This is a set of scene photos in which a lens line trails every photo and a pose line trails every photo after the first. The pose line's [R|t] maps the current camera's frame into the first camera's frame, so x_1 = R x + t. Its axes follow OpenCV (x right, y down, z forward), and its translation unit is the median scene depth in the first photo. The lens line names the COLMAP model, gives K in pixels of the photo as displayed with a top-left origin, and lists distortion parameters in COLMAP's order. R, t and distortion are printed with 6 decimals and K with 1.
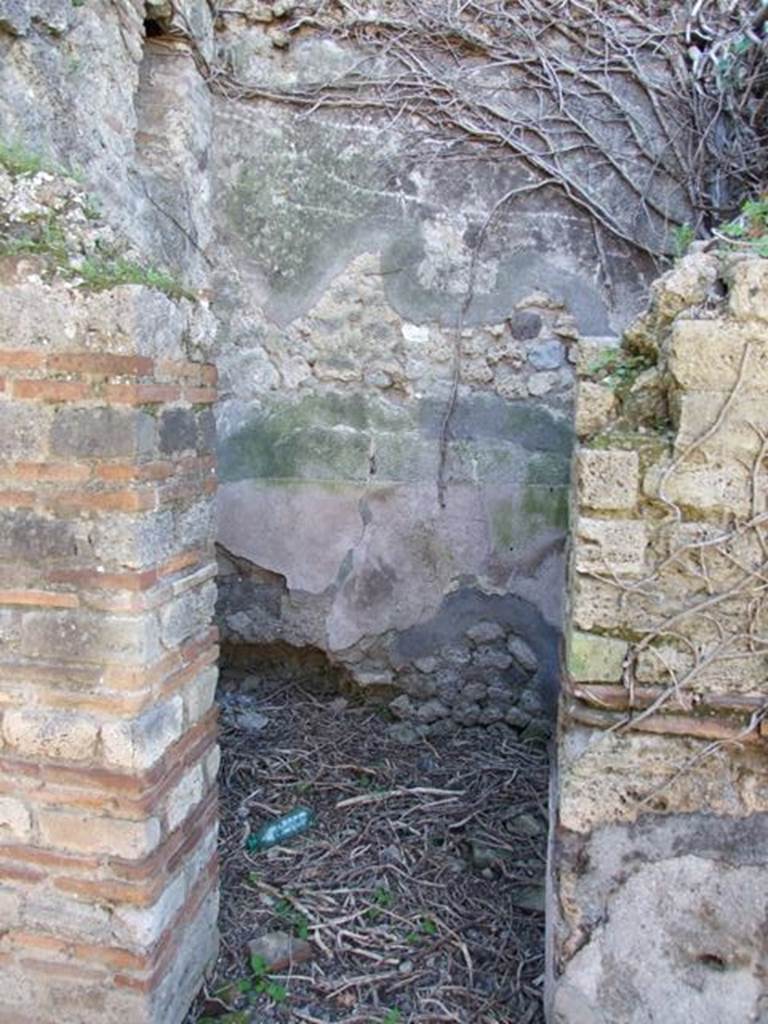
lens RADIAL K [[813.5, 0, 379.5], [0, 813.5, 501.5], [0, 0, 1]] dist [-0.059856, 0.054944]
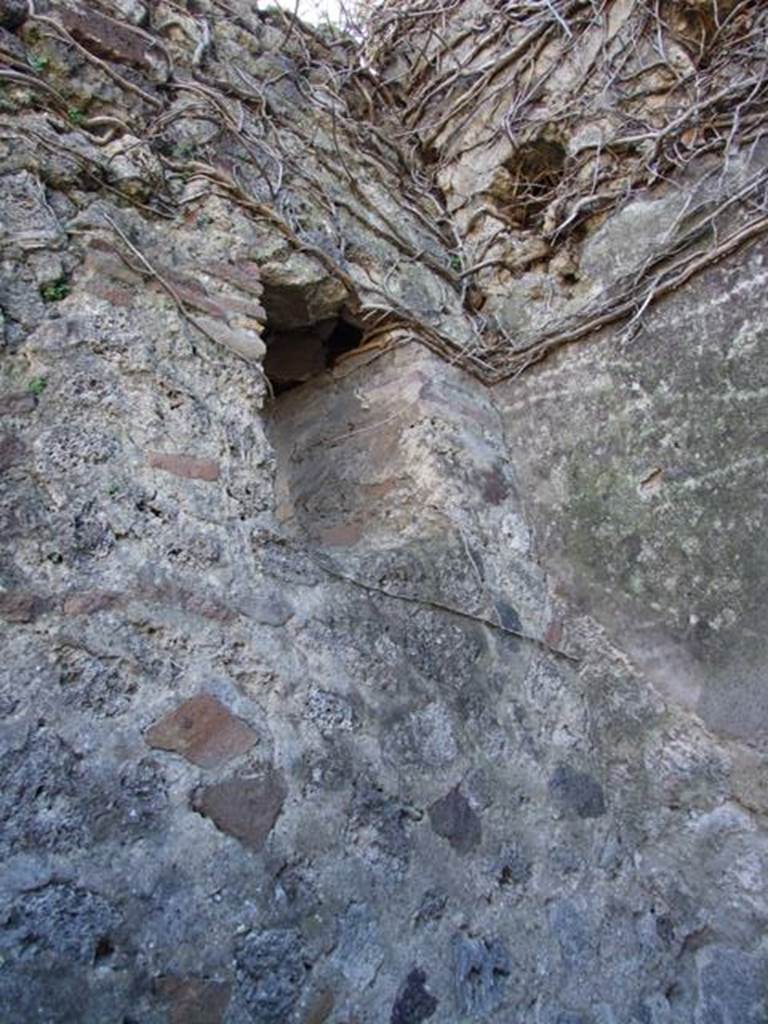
lens RADIAL K [[813.5, 0, 379.5], [0, 813.5, 501.5], [0, 0, 1]] dist [-0.059856, 0.054944]
pose [[0.752944, -0.430504, -0.497736, -0.006301], [0.144000, 0.845792, -0.513712, -0.140740], [0.642136, 0.315122, 0.698827, 0.563581]]
